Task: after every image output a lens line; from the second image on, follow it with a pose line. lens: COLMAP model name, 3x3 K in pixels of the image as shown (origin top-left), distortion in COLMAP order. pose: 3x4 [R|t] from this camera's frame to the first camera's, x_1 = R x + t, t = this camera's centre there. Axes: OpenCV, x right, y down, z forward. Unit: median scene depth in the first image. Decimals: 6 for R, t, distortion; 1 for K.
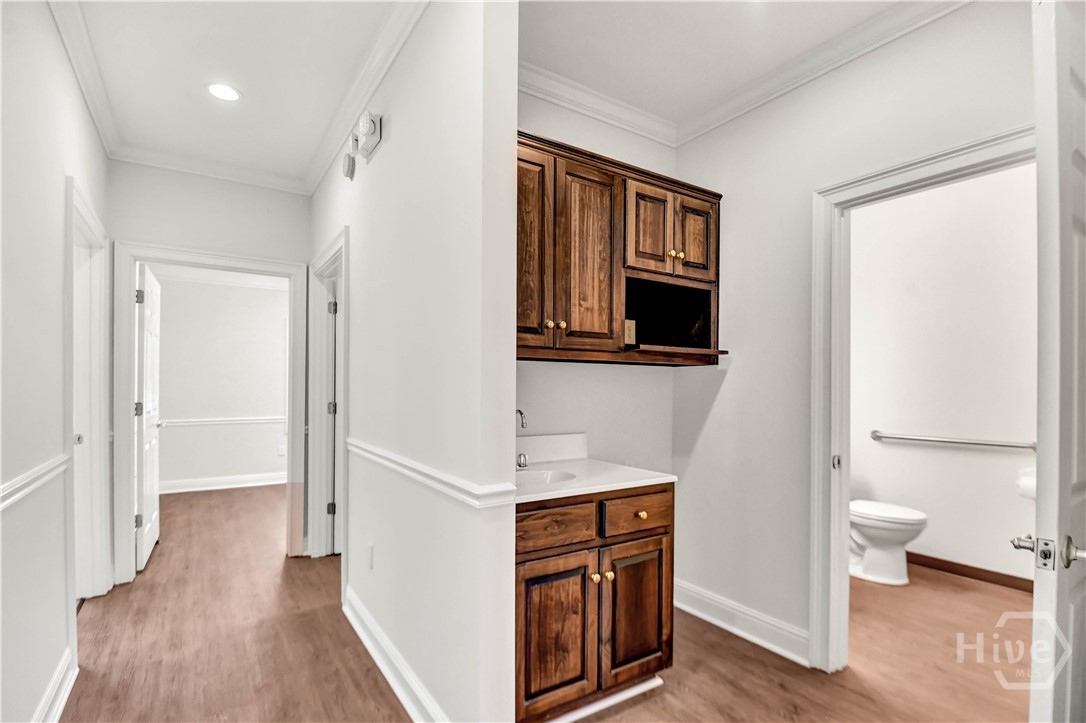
lens RADIAL K [[524.7, 0, 544.3], [0, 524.7, 388.8], [0, 0, 1]] dist [-0.001564, -0.000099]
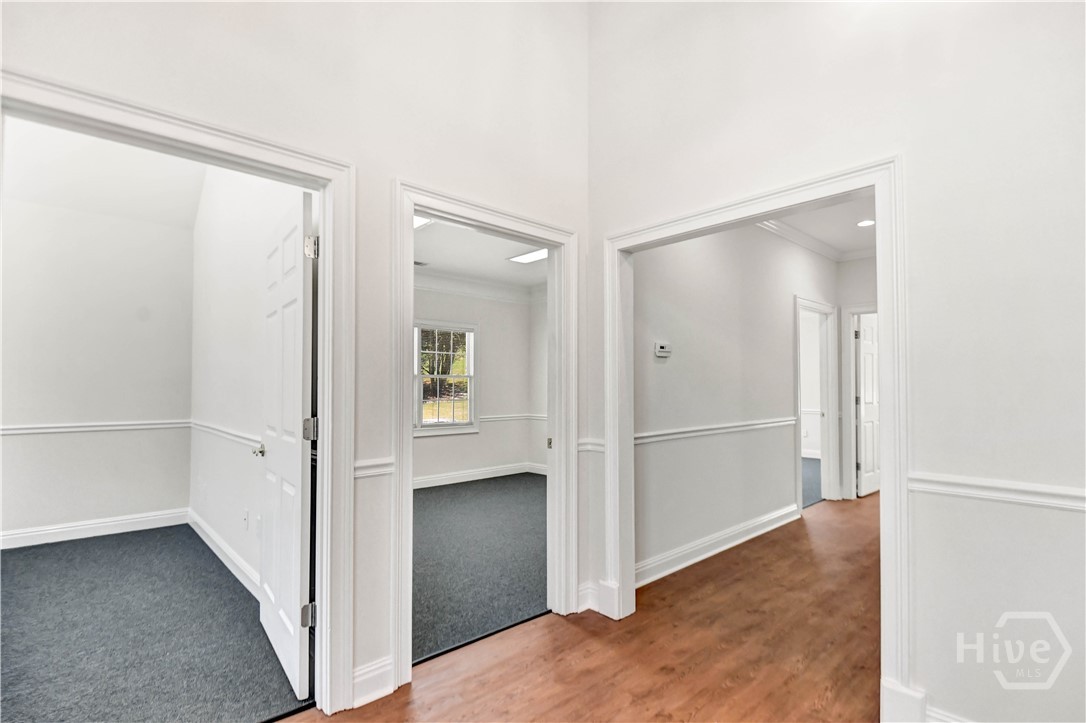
lens RADIAL K [[519.6, 0, 549.1], [0, 519.6, 376.9], [0, 0, 1]] dist [0.000187, -0.000098]
pose [[0.165680, -0.021321, -0.985949, 0.761249], [-0.002382, 0.999755, -0.022020, 0.000798], [0.986177, 0.005997, 0.165589, -0.282235]]
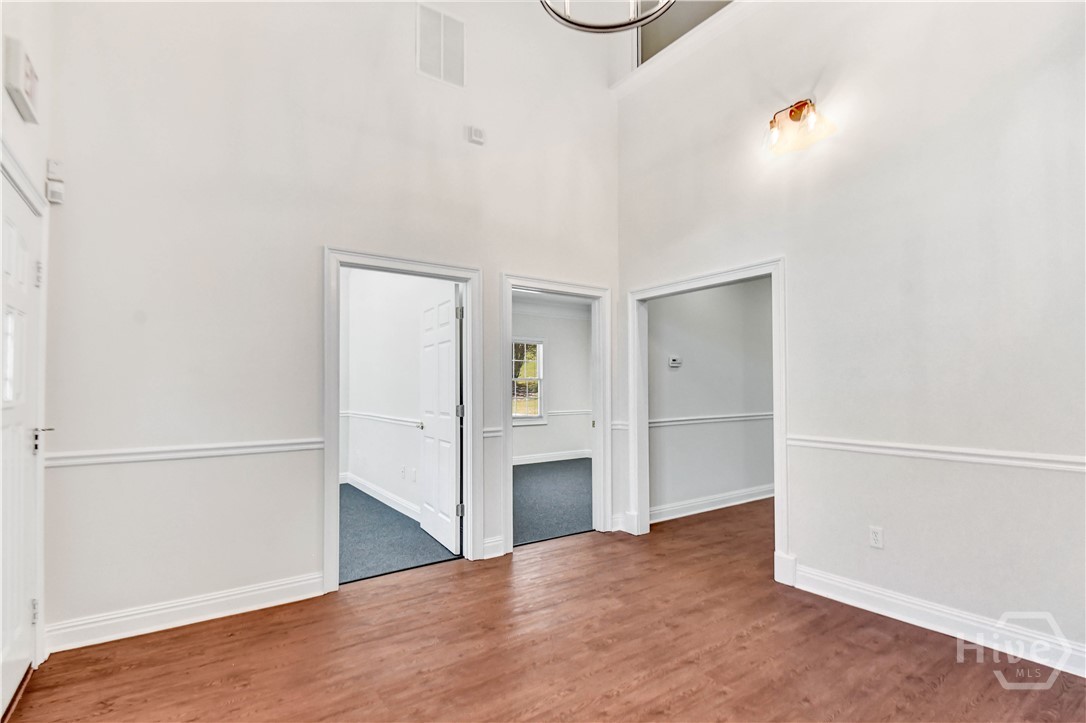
lens RADIAL K [[512.2, 0, 538.8], [0, 512.2, 375.1], [0, 0, 1]] dist [-0.001747, -0.000726]
pose [[0.017828, -0.026715, -0.999484, 1.263082], [0.000334, 0.999643, -0.026713, 0.000710], [0.999841, 0.000142, 0.017831, -0.304760]]
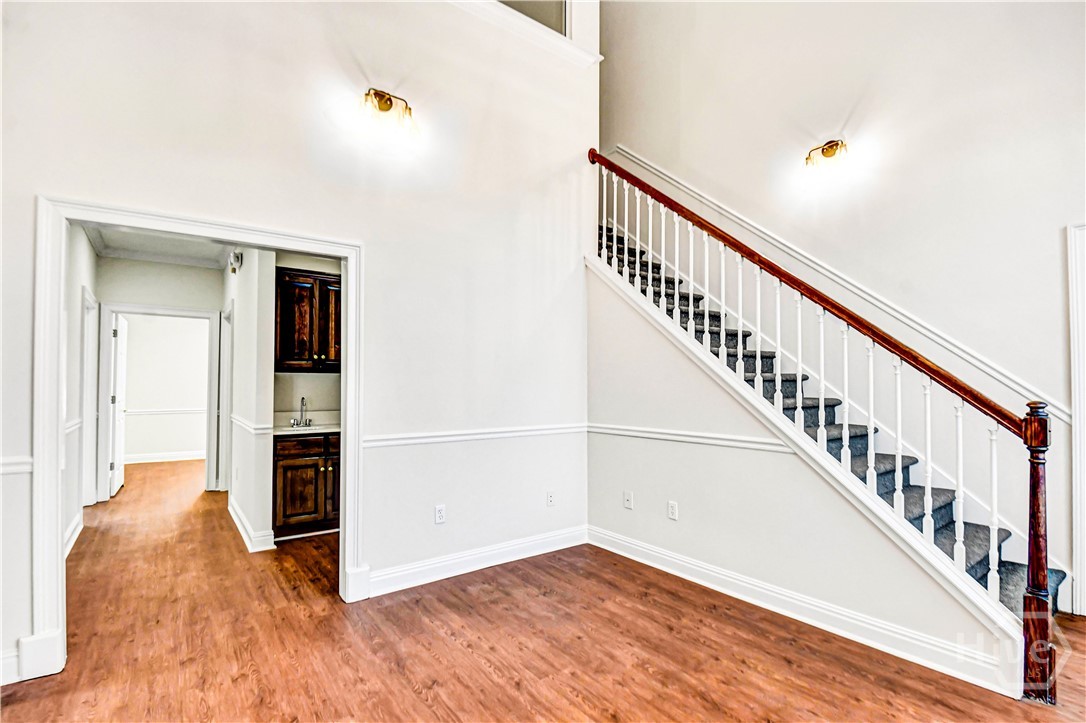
lens RADIAL K [[512.2, 0, 538.8], [0, 512.2, 375.1], [0, 0, 1]] dist [-0.001747, -0.000726]
pose [[0.998820, -0.001796, 0.048536, 0.538449], [0.003026, 0.999676, -0.025281, 0.004014], [-0.048475, 0.025398, 0.998501, -0.744843]]
